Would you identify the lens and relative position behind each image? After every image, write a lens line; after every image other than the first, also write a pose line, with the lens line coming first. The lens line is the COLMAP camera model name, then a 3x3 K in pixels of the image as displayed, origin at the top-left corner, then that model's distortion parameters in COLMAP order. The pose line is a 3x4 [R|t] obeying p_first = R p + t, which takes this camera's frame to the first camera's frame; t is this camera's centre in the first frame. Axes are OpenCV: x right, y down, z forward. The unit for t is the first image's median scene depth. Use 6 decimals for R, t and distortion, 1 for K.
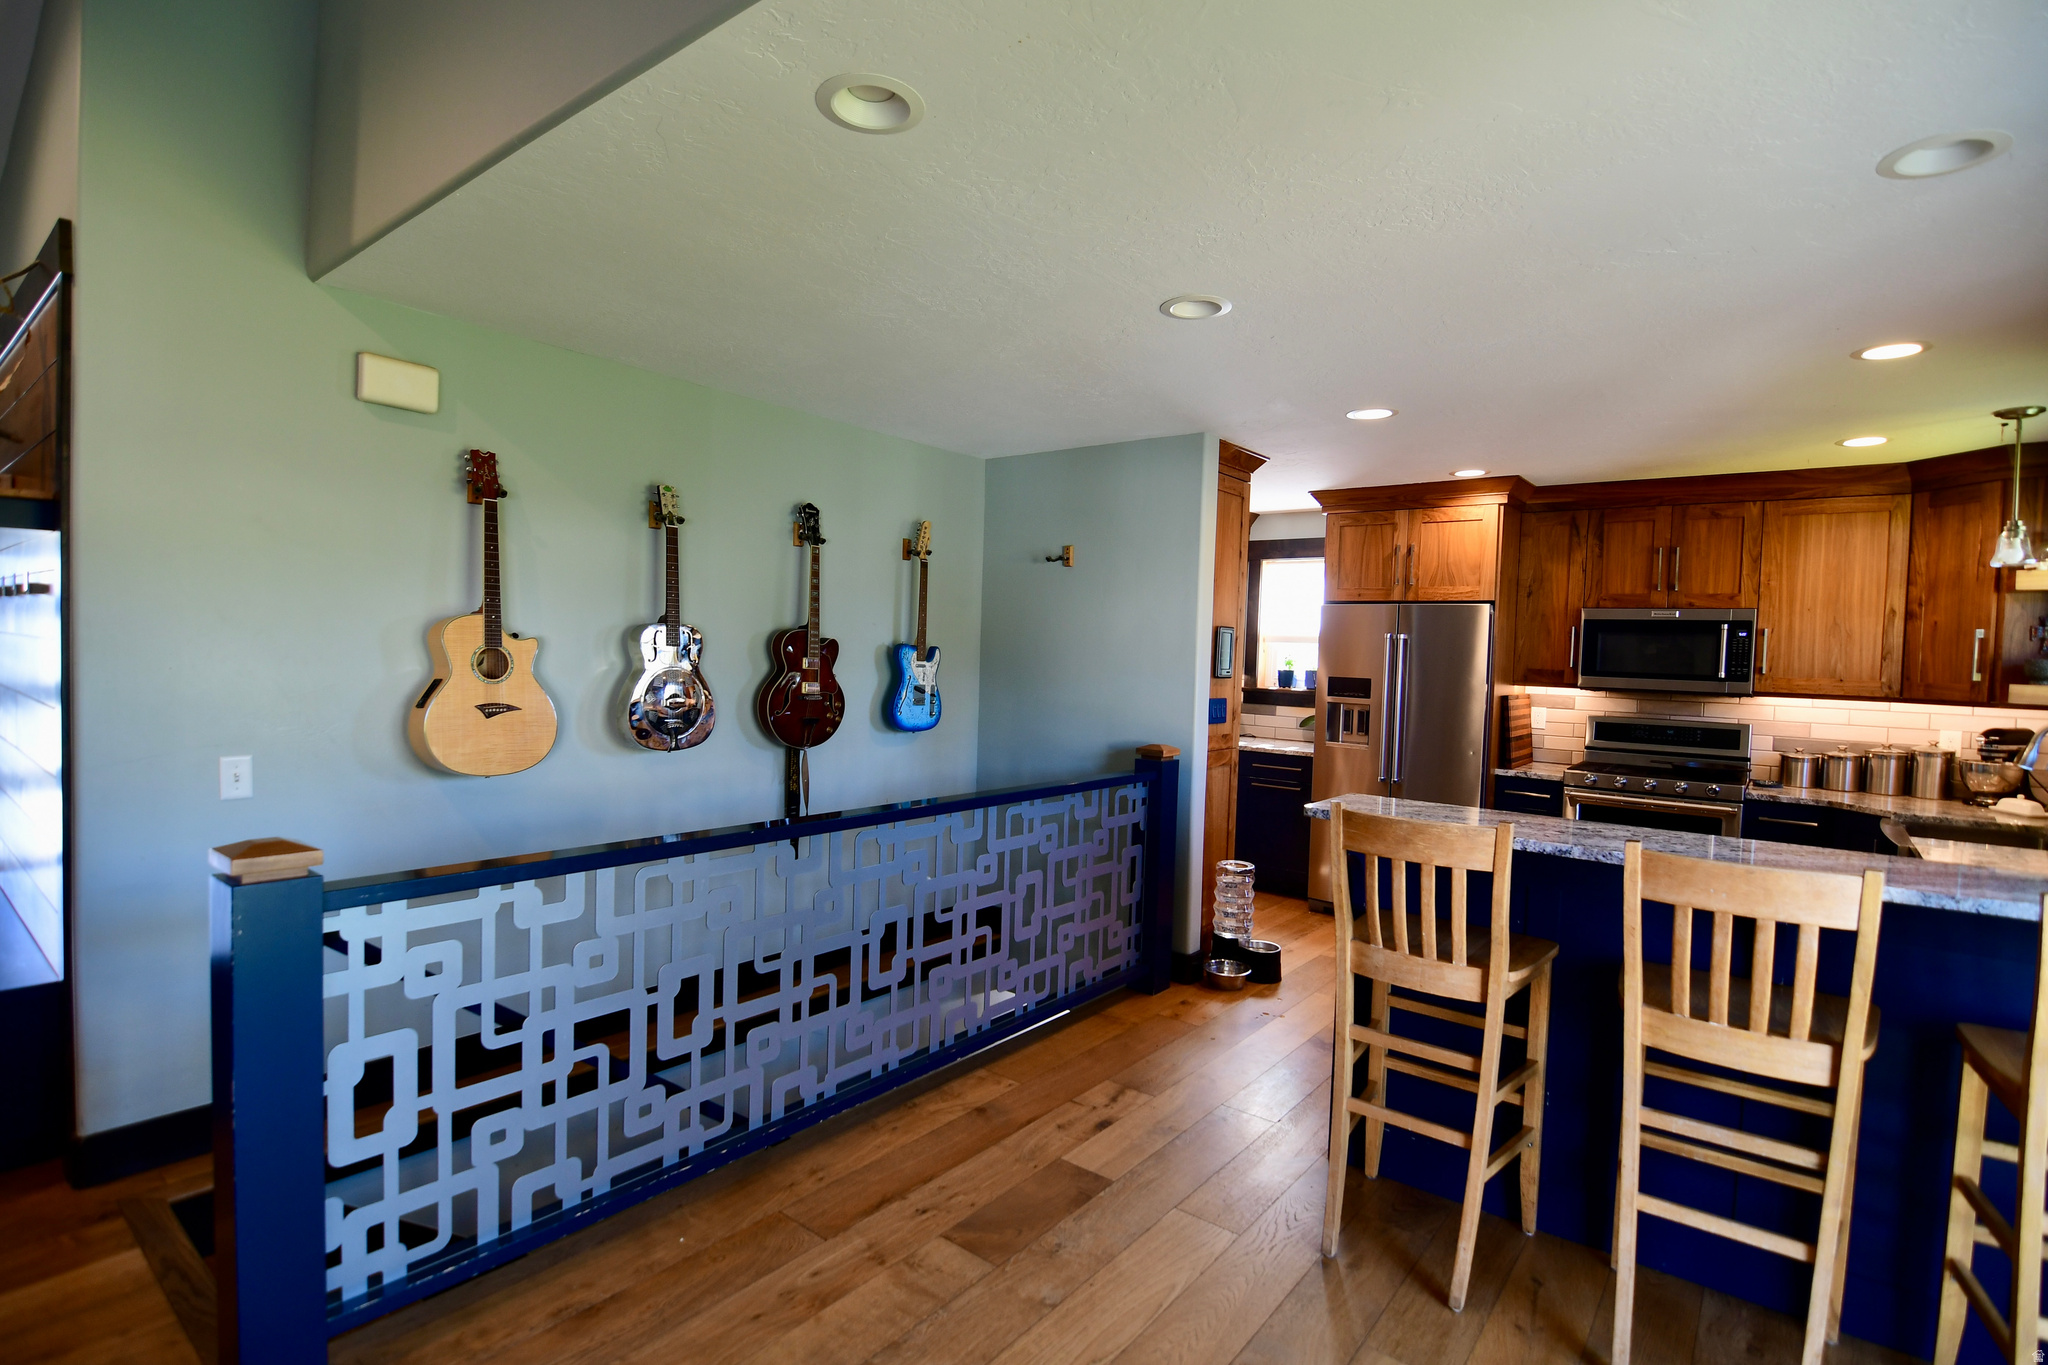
lens RADIAL K [[980.1, 0, 1017.9], [0, 980.1, 678.6], [0, 0, 1]] dist [-0.013170, -0.005568]
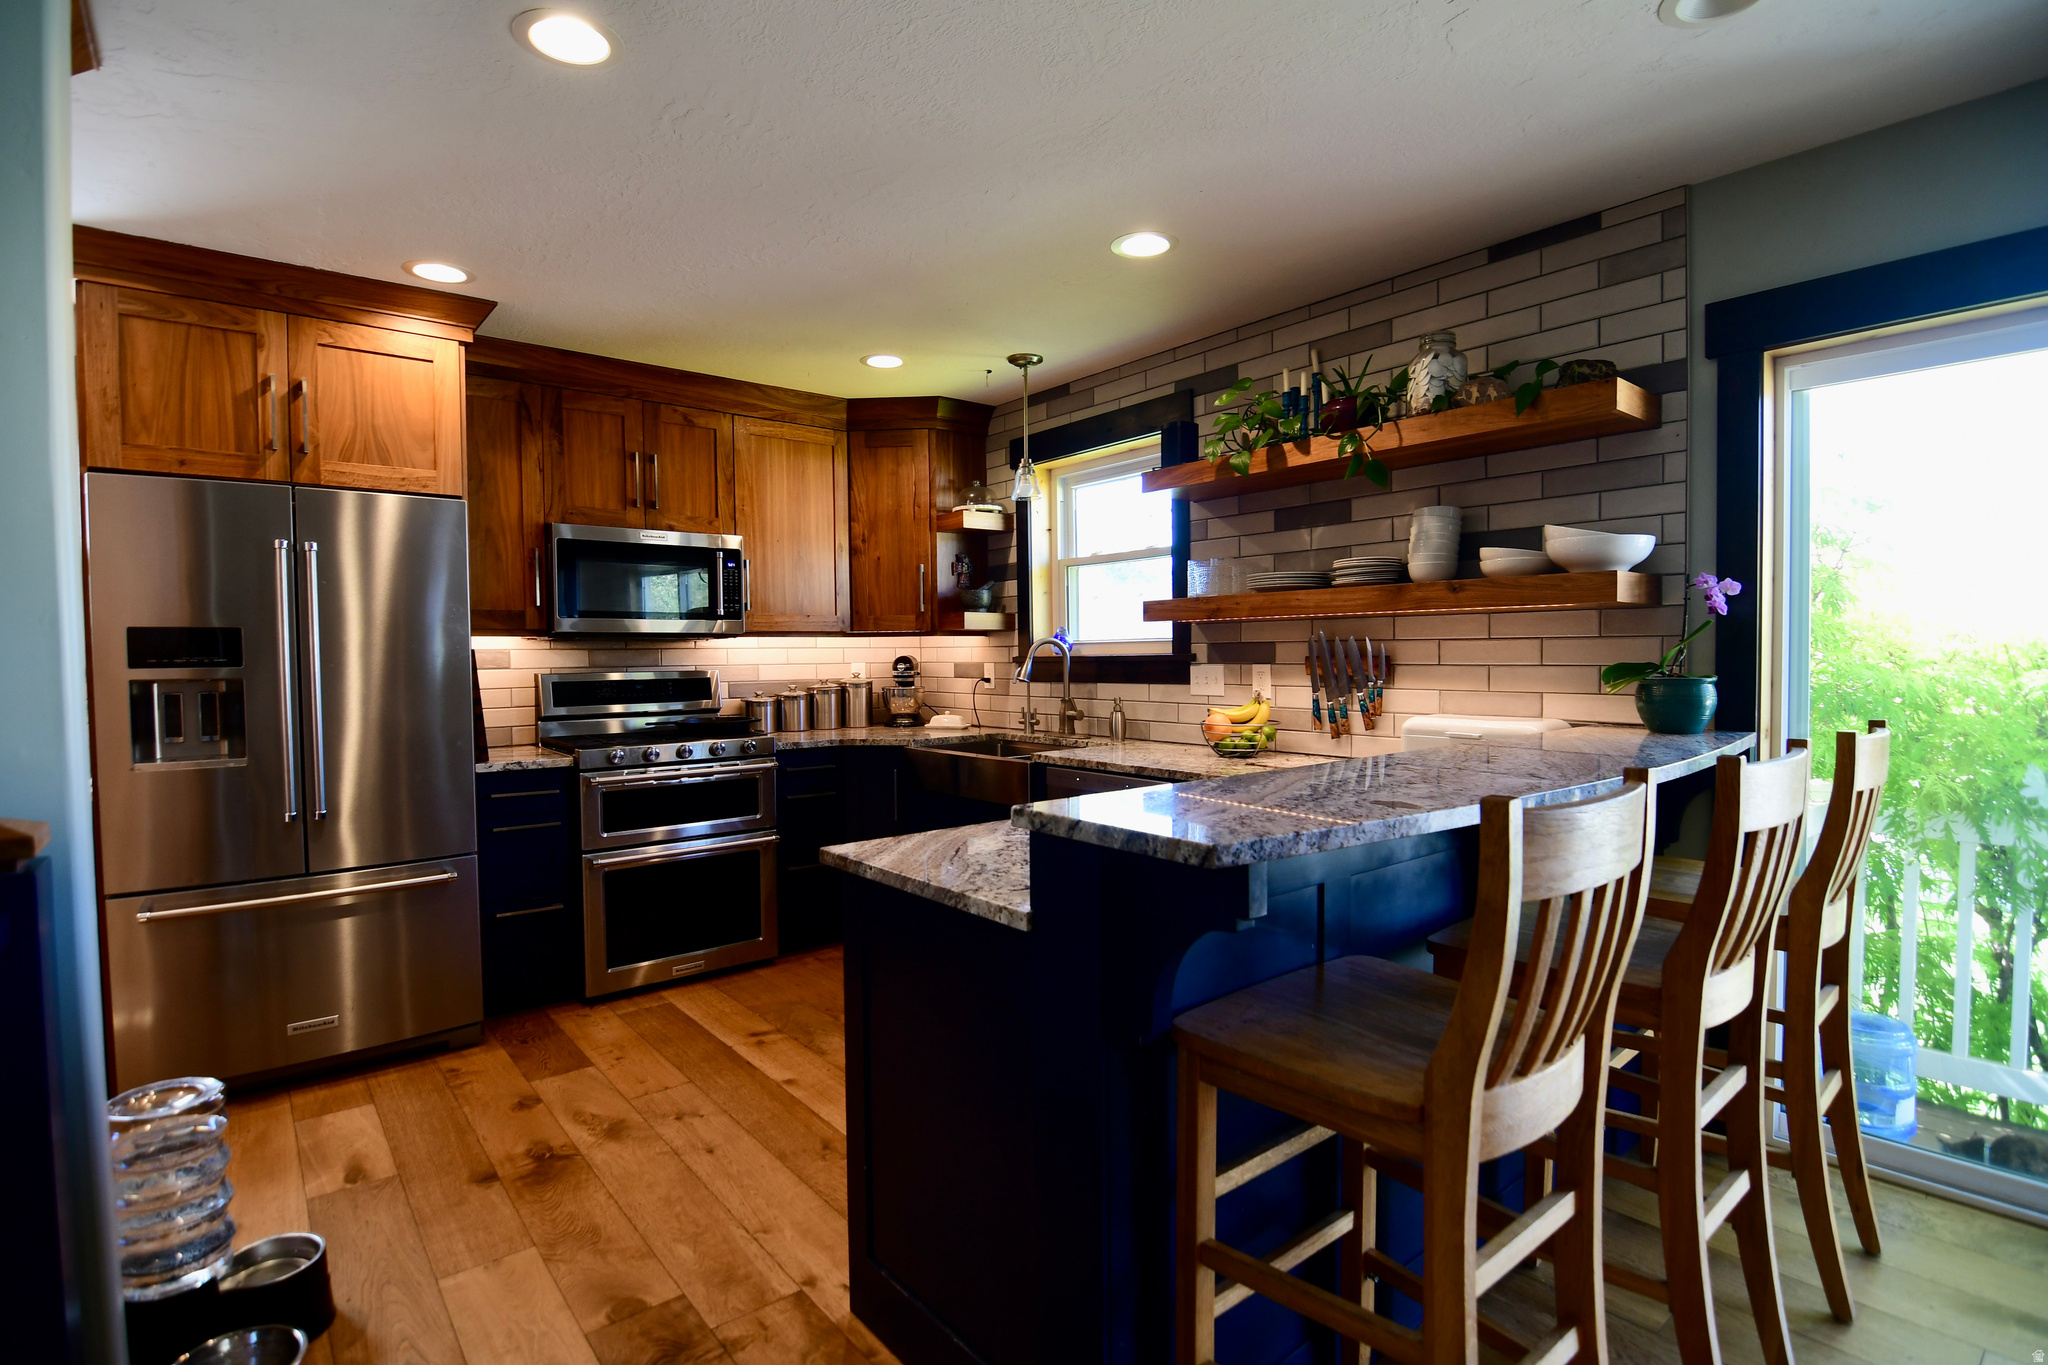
lens RADIAL K [[980.1, 0, 1035.2], [0, 980.1, 691.6], [0, 0, 1]] dist [-0.013170, -0.005568]
pose [[0.210399, -0.074781, 0.974751, -0.058192], [0.045033, 0.996753, 0.066749, 0.021123], [-0.976578, 0.029852, 0.213084, 0.547476]]
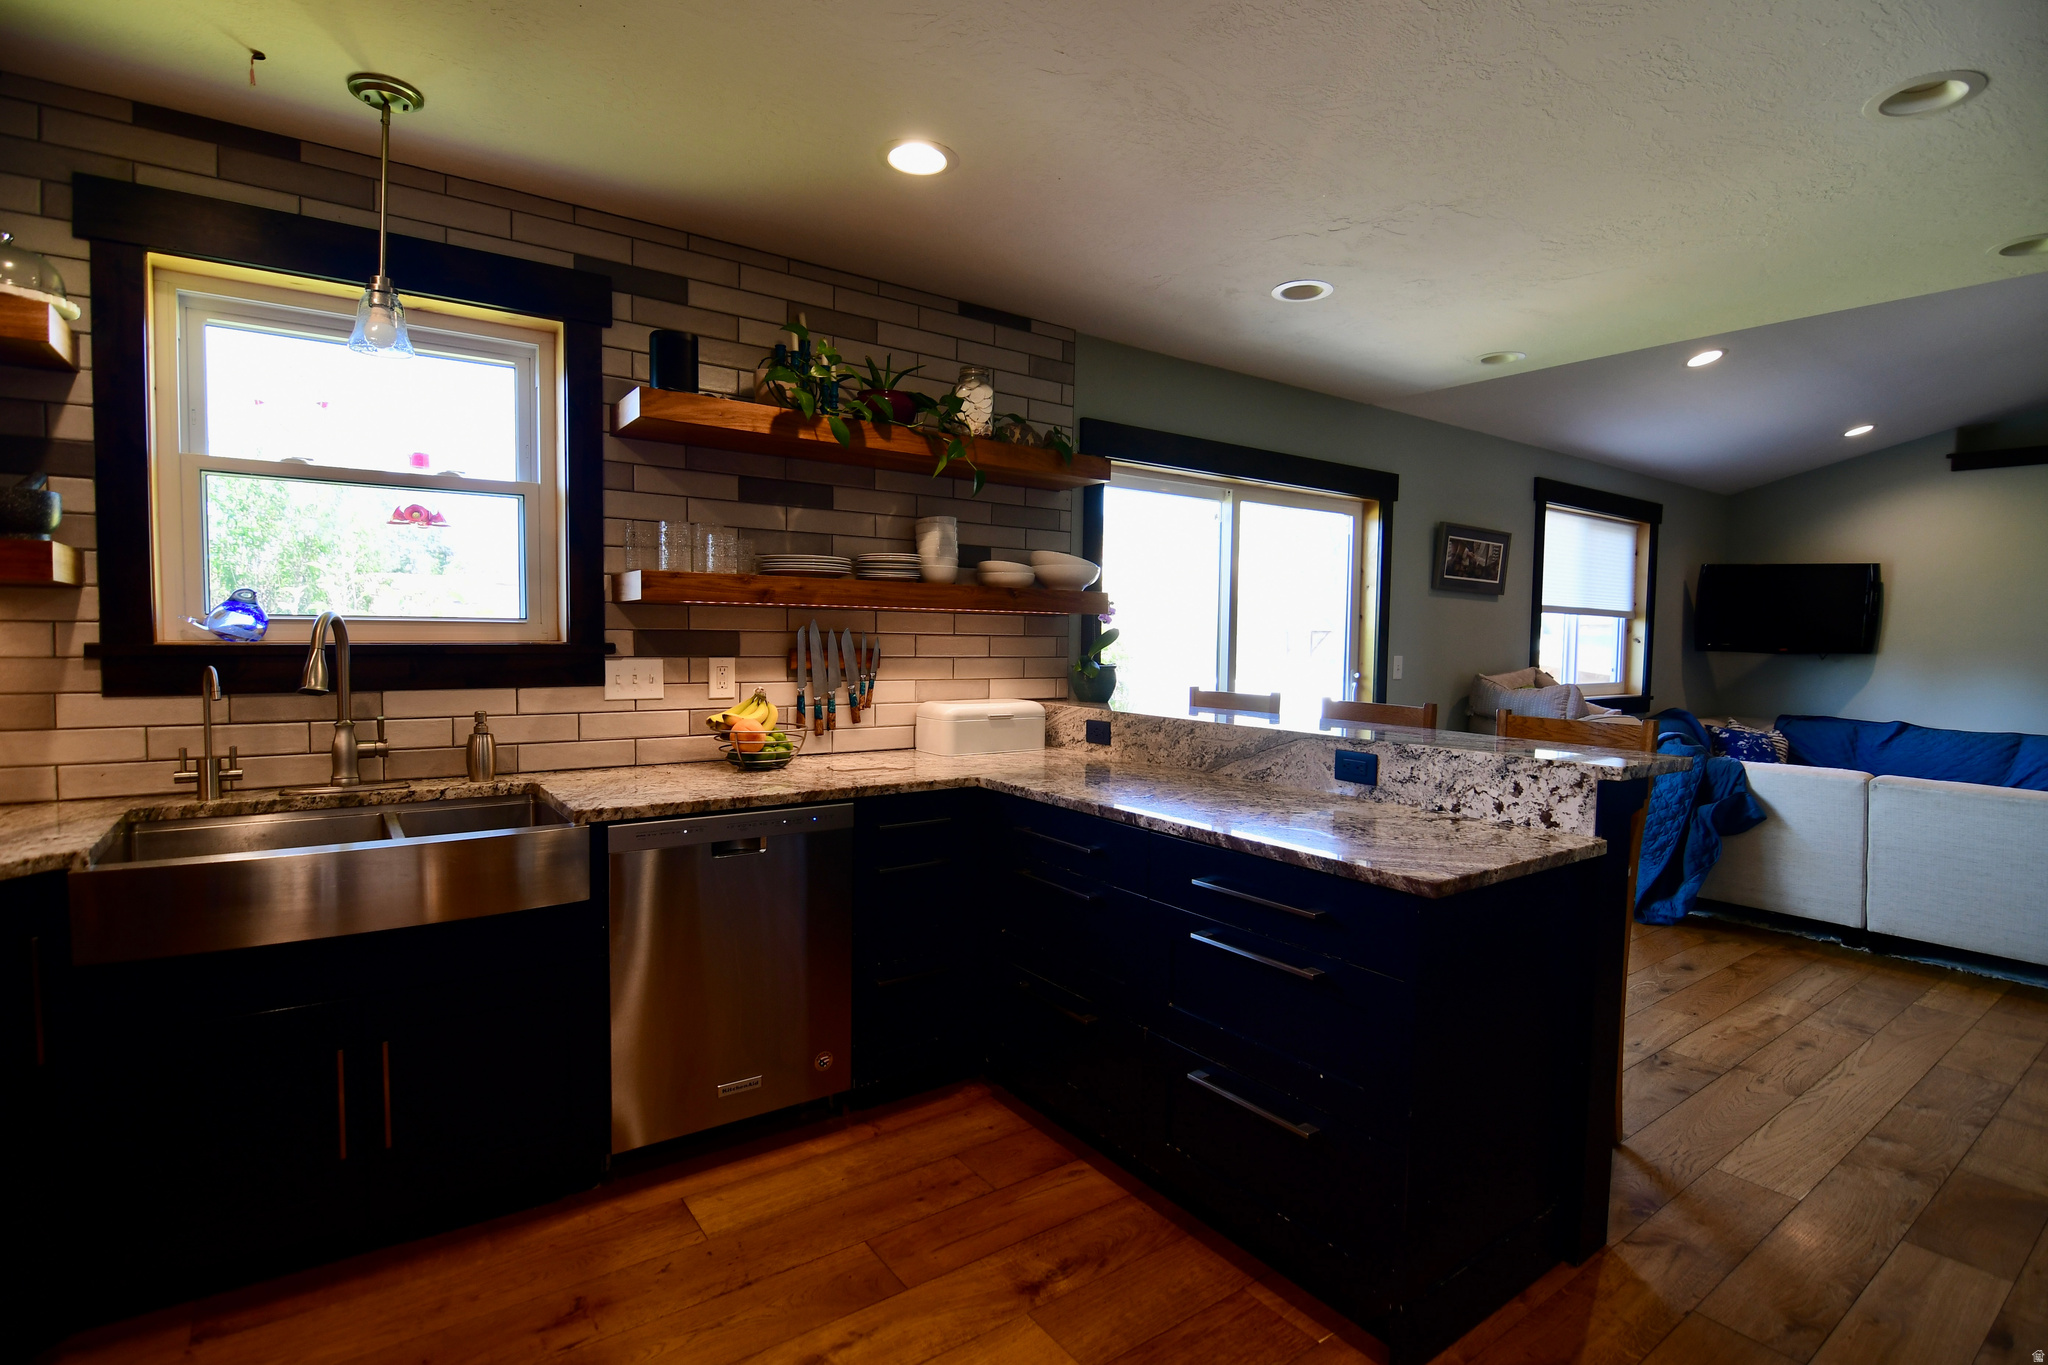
lens RADIAL K [[980.1, 0, 1029.6], [0, 980.1, 687.3], [0, 0, 1]] dist [-0.013170, -0.005568]
pose [[-0.960466, -0.065268, 0.270637, 0.344176], [-0.041872, 0.994939, 0.091344, 0.011958], [-0.275229, 0.076401, -0.958338, 1.074075]]
